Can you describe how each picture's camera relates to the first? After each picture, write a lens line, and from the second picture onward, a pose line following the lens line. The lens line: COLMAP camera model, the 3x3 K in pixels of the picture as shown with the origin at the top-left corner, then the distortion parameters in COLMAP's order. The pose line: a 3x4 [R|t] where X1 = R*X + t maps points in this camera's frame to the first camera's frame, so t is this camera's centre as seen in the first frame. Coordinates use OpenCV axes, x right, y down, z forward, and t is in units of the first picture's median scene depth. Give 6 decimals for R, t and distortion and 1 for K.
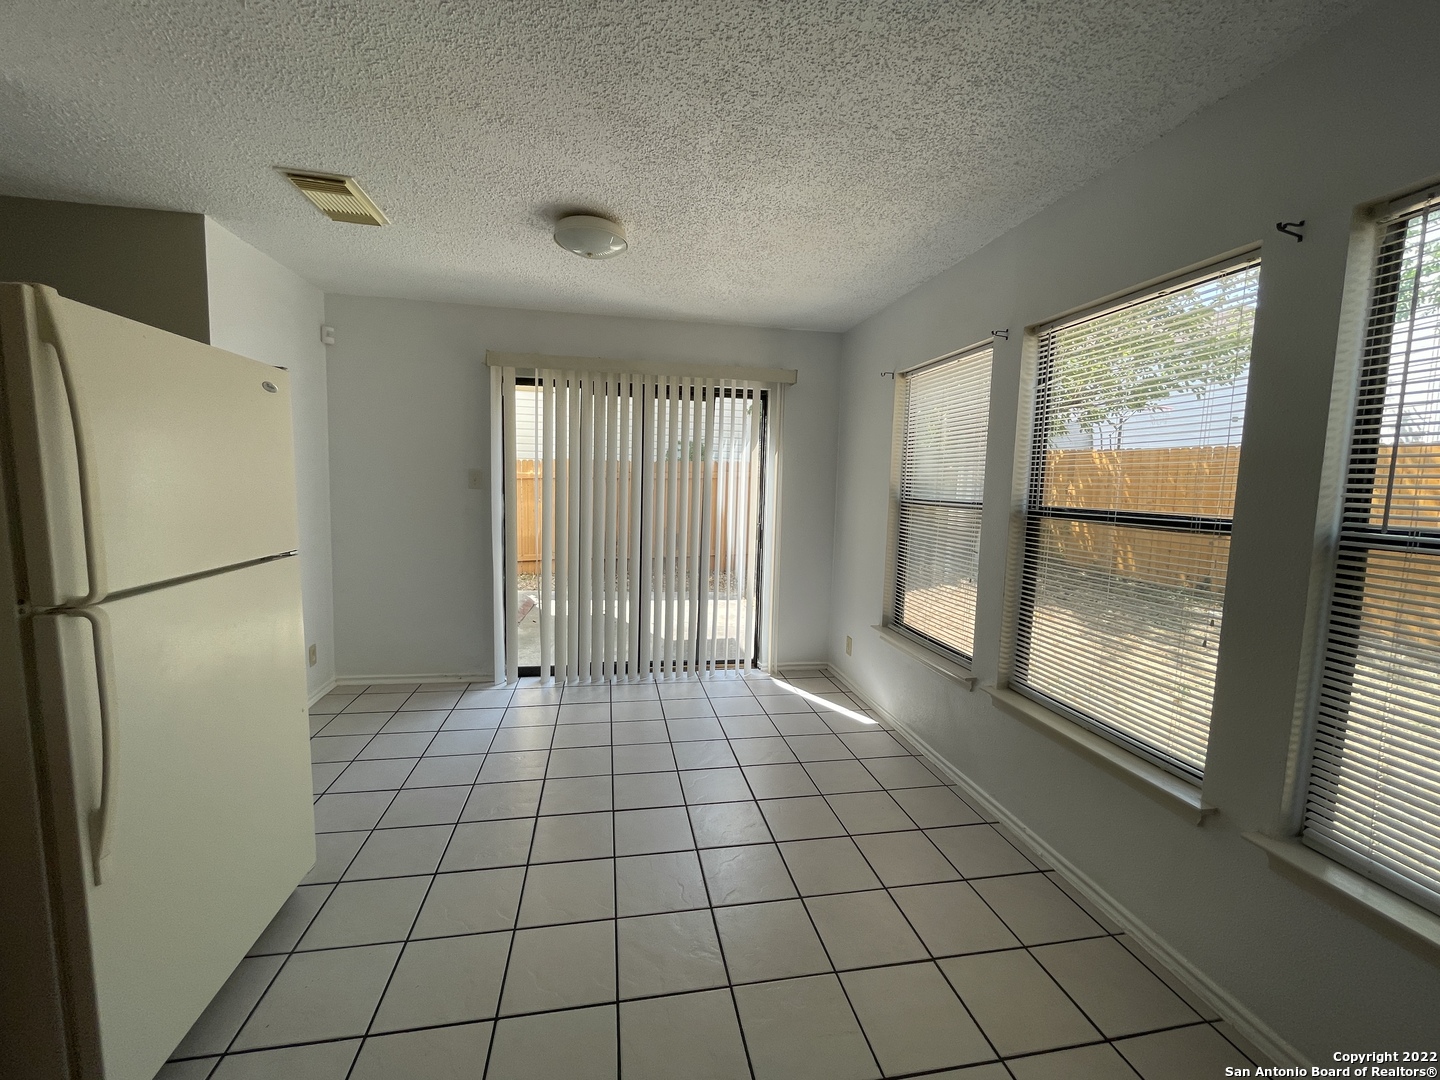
lens RADIAL K [[590.2, 0, 719.5], [0, 590.2, 540.7], [0, 0, 1]] dist [-0.002561, 0.000204]
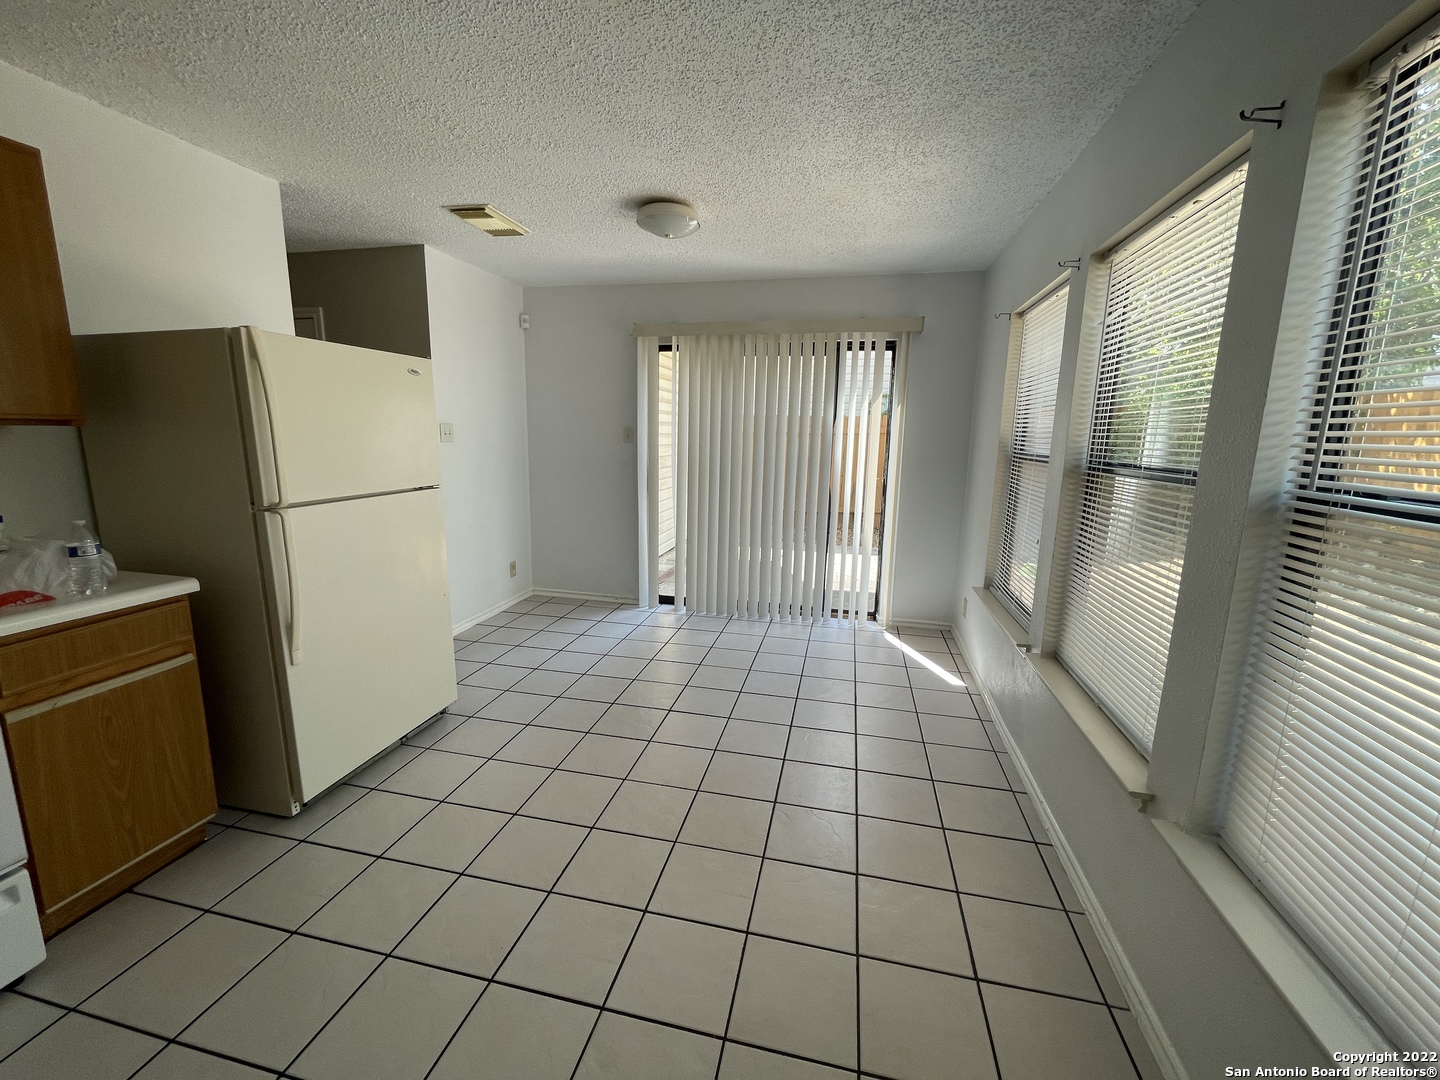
lens RADIAL K [[590.2, 0, 720.3], [0, 590.2, 542.3], [0, 0, 1]] dist [-0.002561, 0.000204]
pose [[0.917329, 0.063740, -0.392996, 0.242548], [-0.033265, 0.995920, 0.083883, 0.005676], [0.396739, -0.063875, 0.915706, -0.030344]]
